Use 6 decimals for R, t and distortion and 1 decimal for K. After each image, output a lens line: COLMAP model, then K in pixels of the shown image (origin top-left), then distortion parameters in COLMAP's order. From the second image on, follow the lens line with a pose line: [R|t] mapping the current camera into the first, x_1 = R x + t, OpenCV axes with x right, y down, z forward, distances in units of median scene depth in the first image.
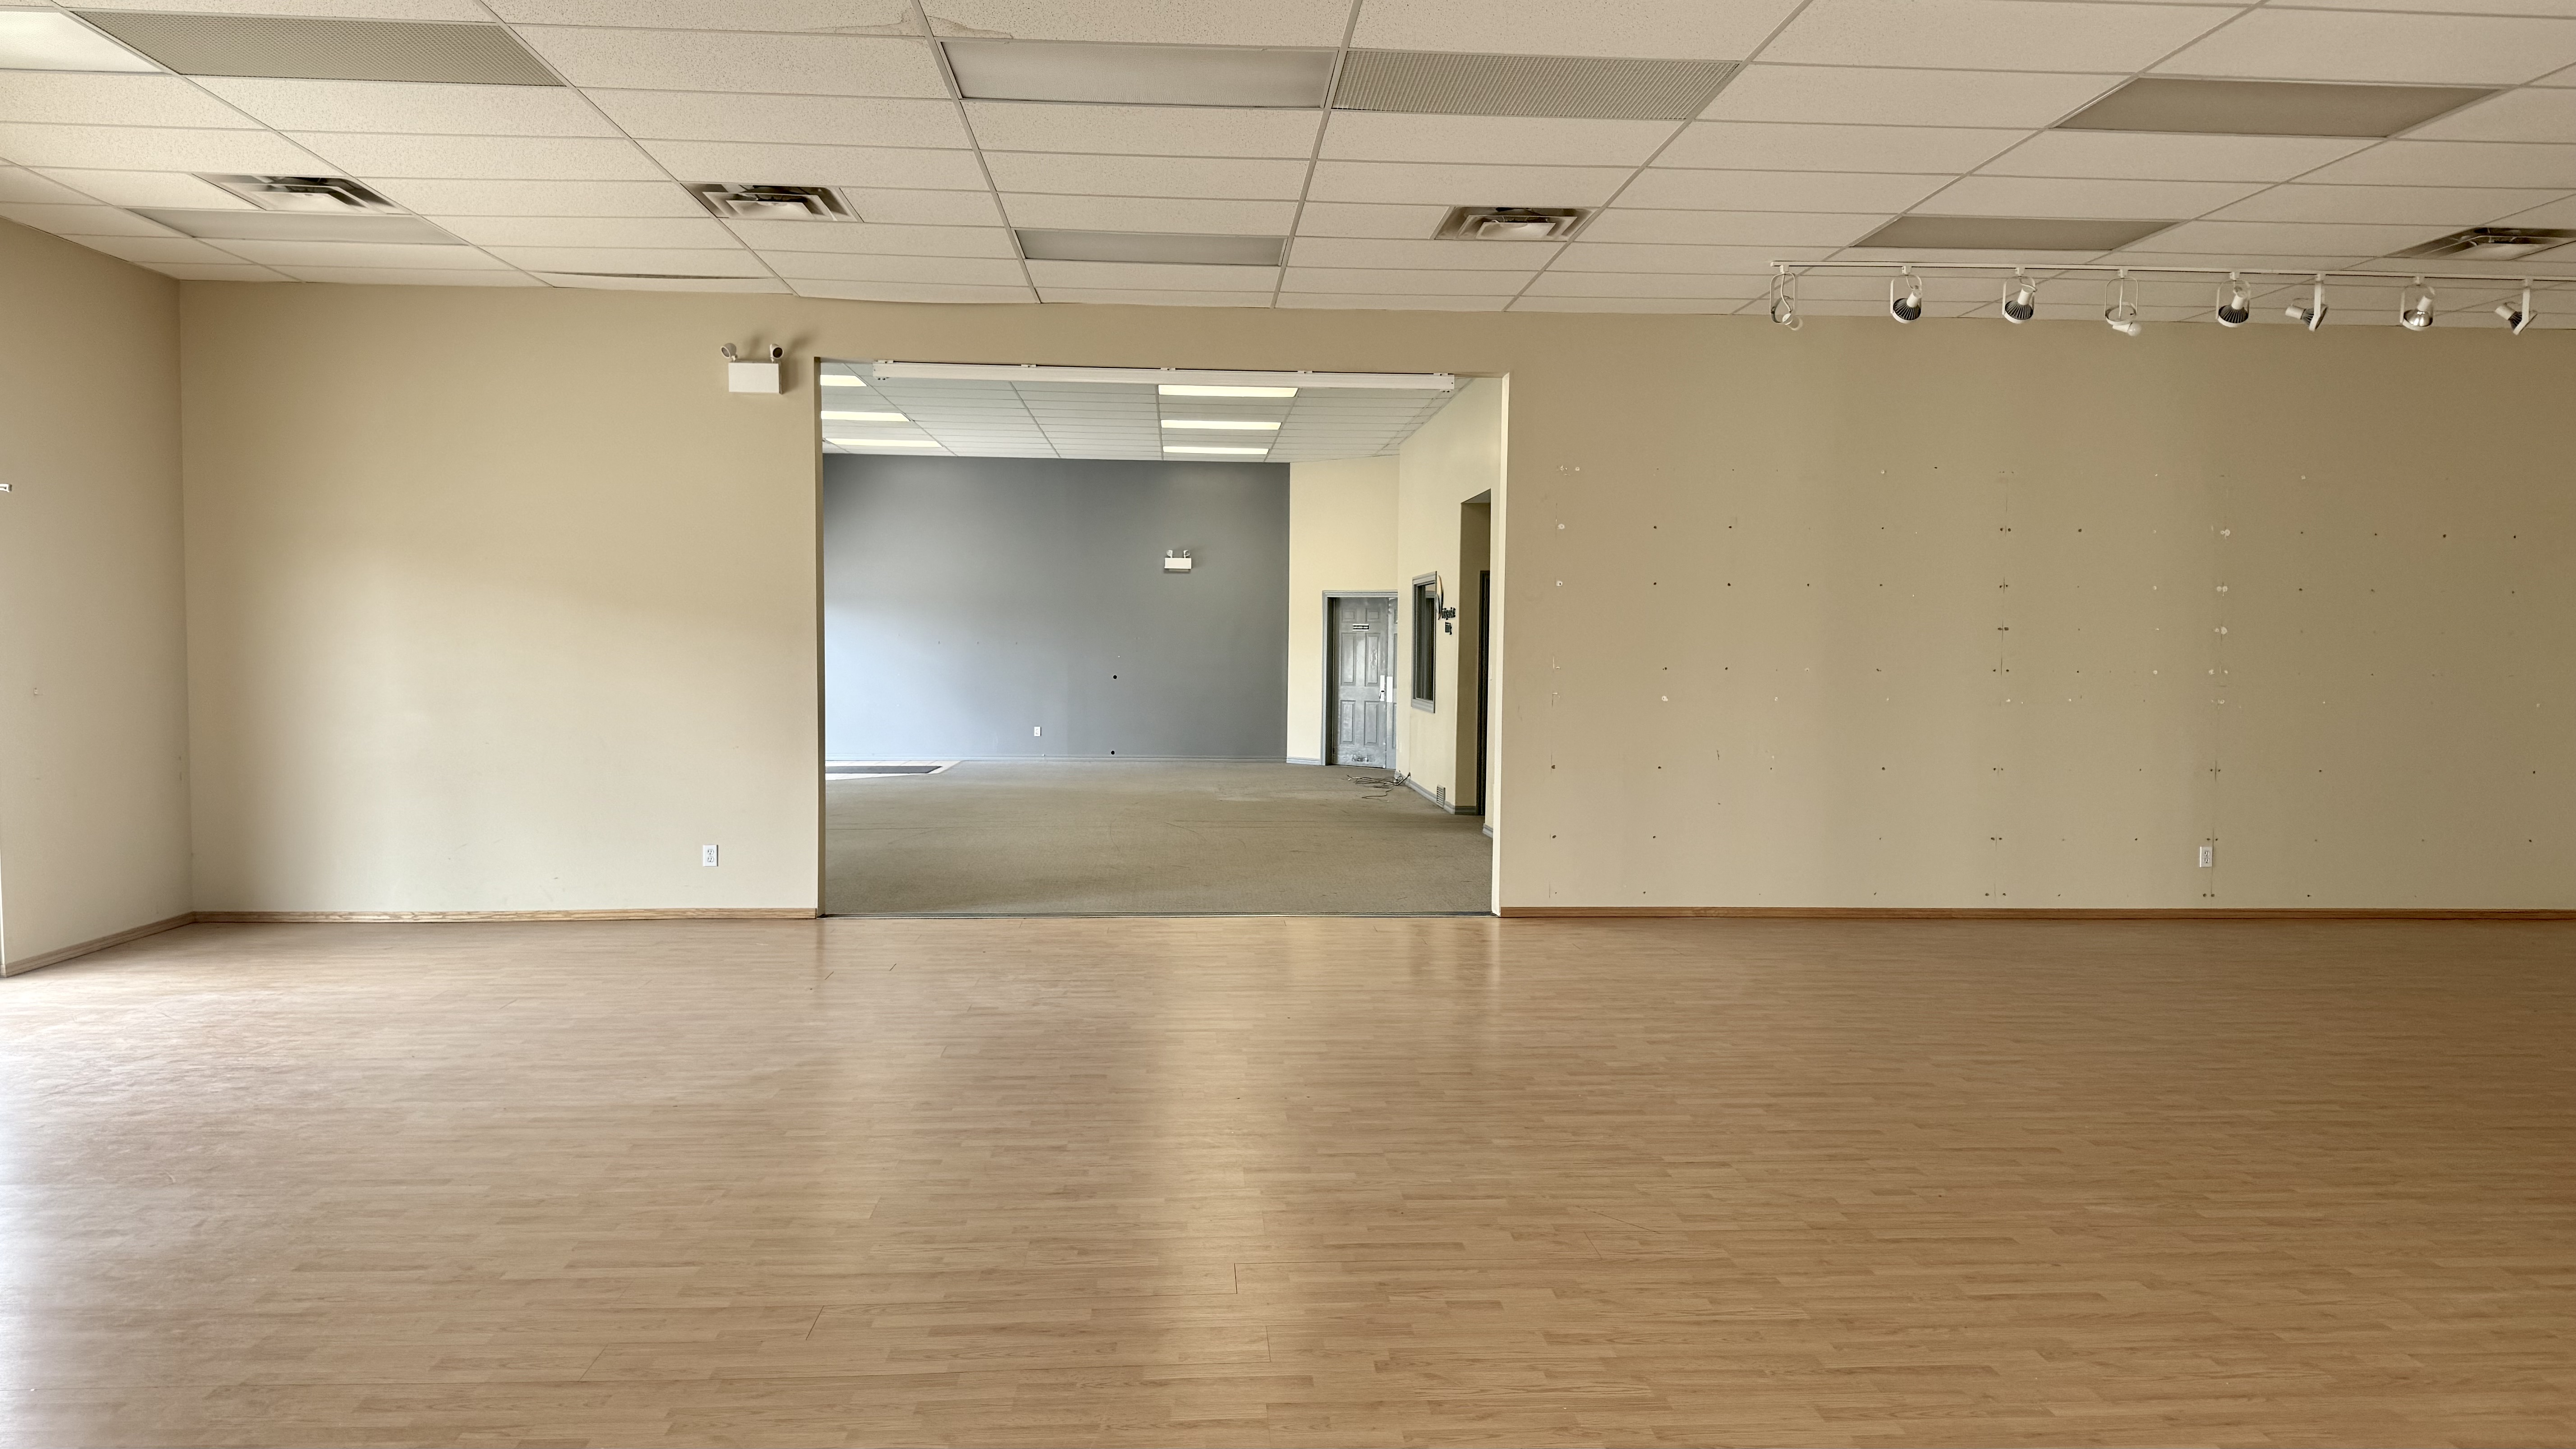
lens RADIAL K [[1796.2, 0, 1294.9], [0, 1796.2, 727.2], [0, 0, 1]] dist [0.045538, -0.004106]
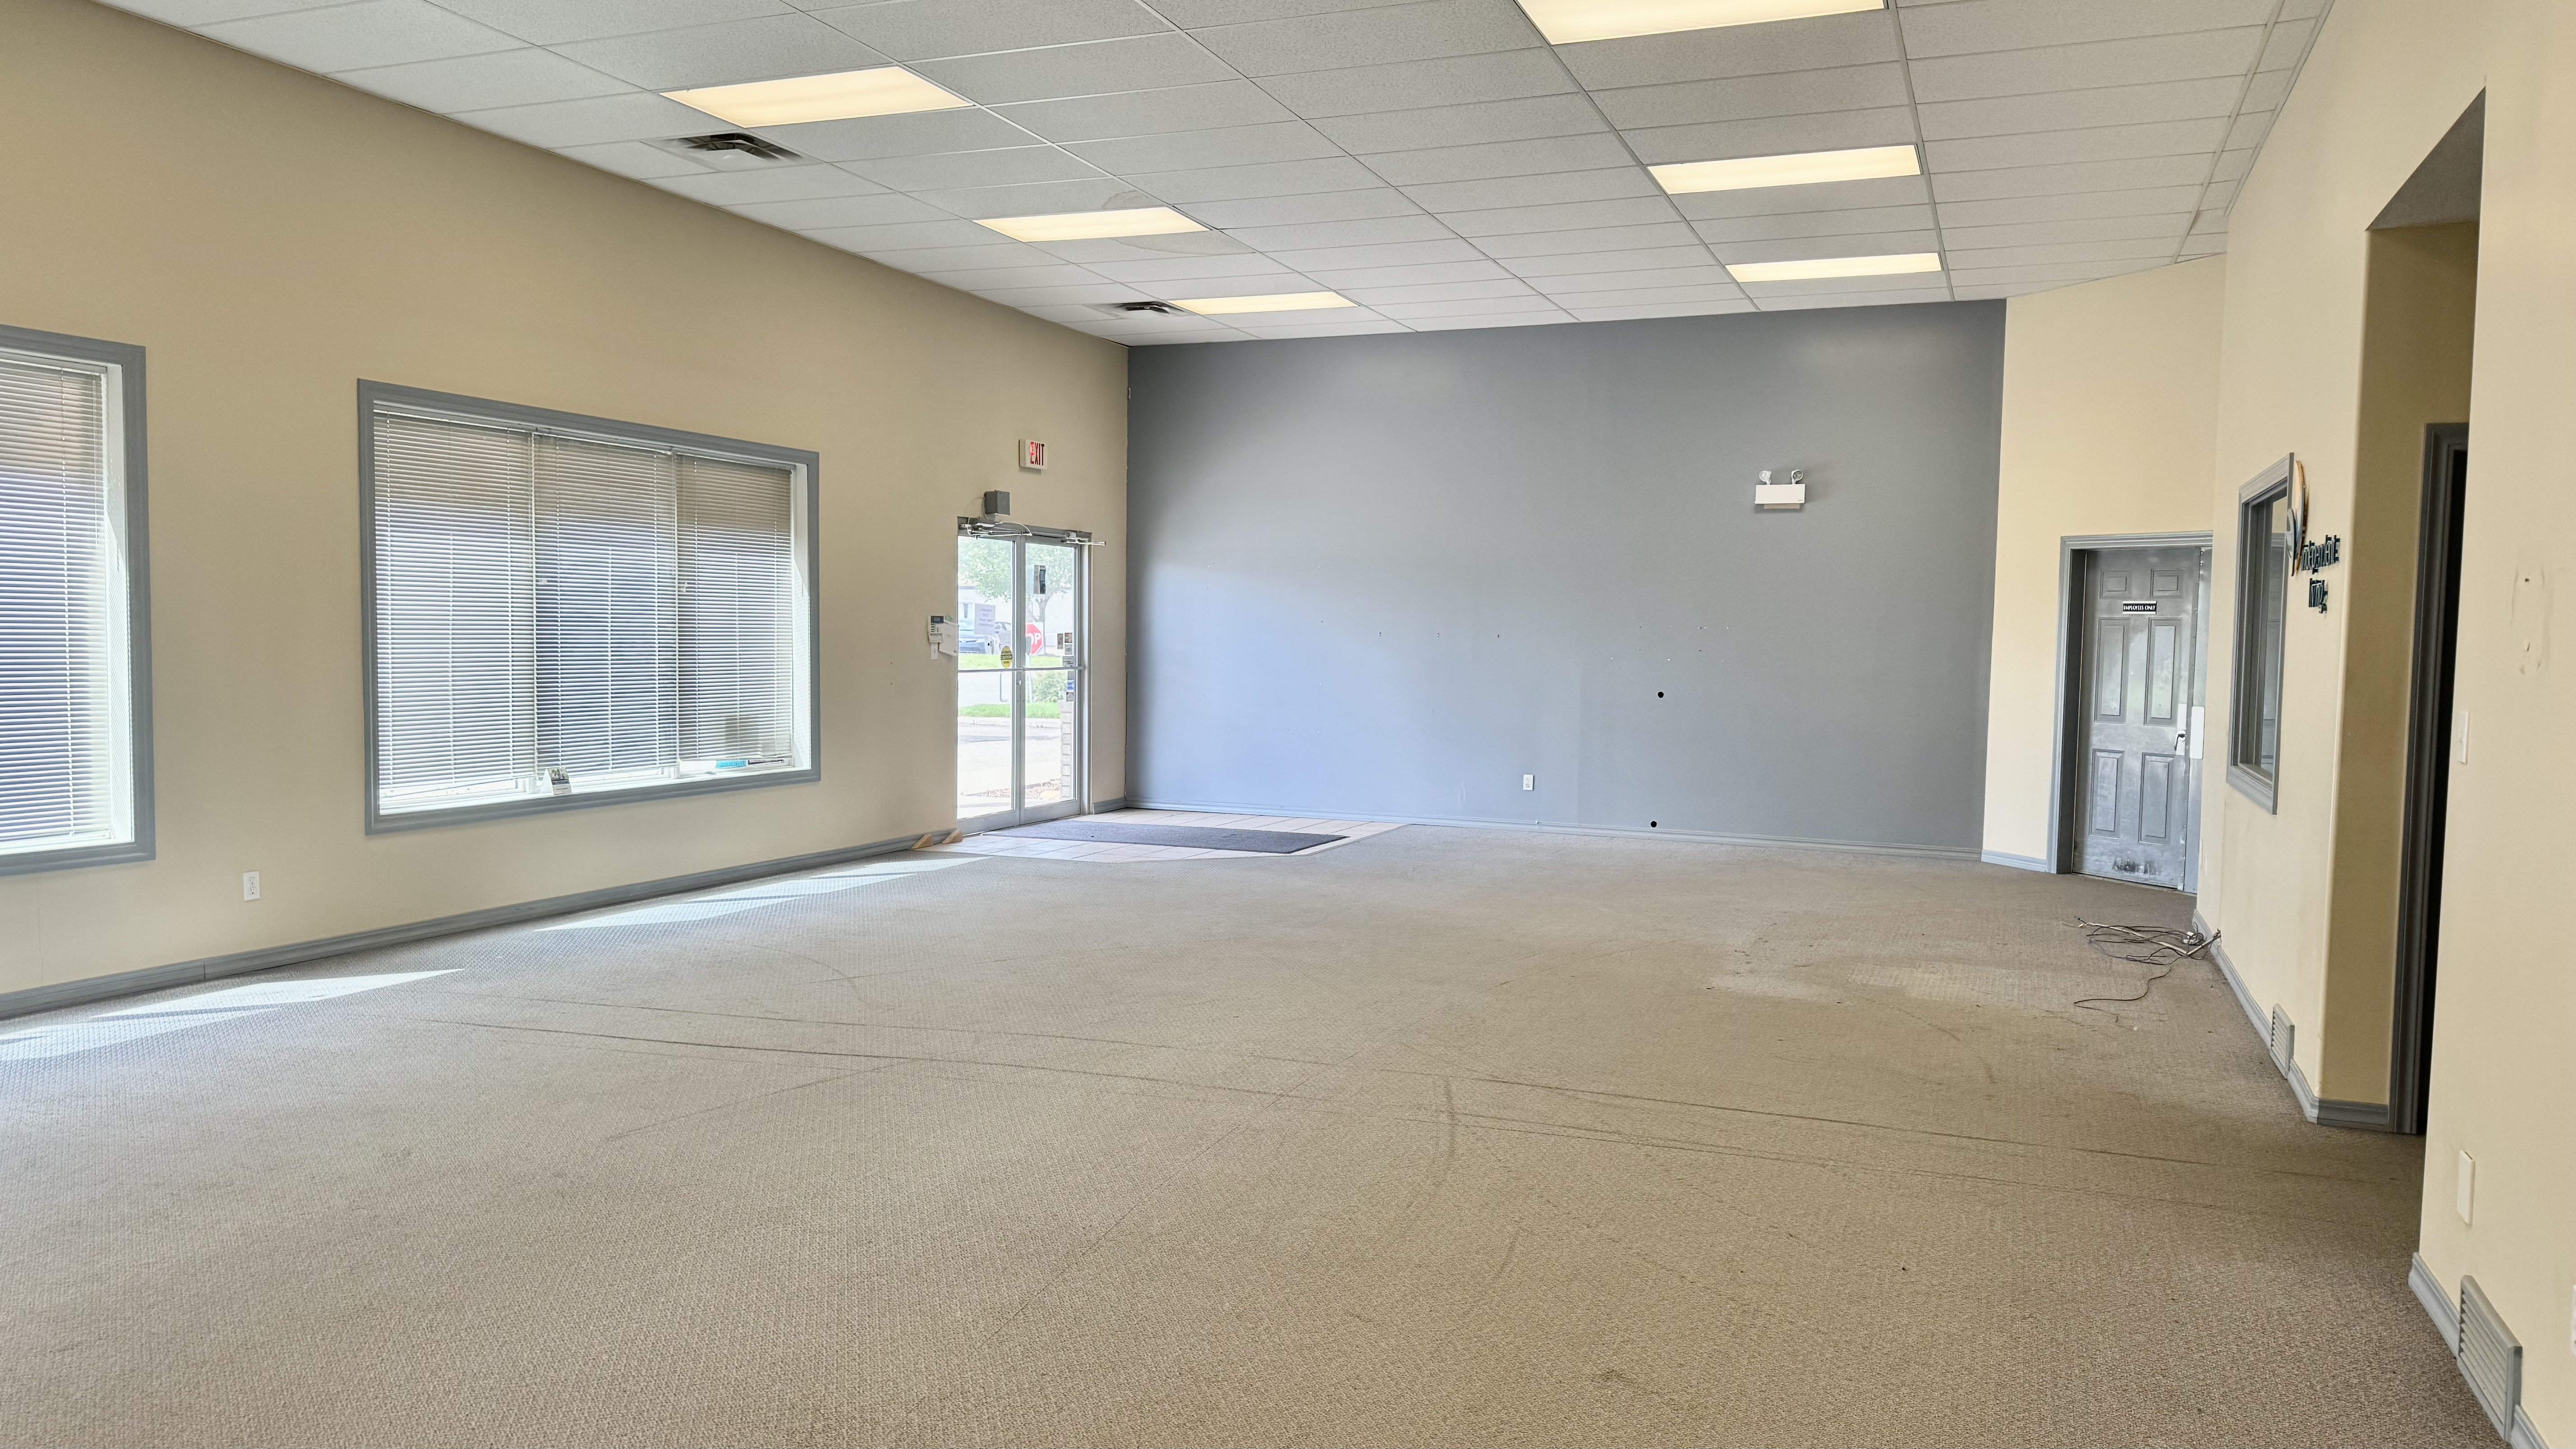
lens RADIAL K [[1796.2, 0, 1270.1], [0, 1796.2, 728.0], [0, 0, 1]] dist [0.045538, -0.004106]
pose [[0.895803, 0.029358, -0.443482, 0.045107], [-0.028351, 0.999558, 0.008903, -0.019284], [0.443547, 0.004598, 0.896239, 0.434621]]
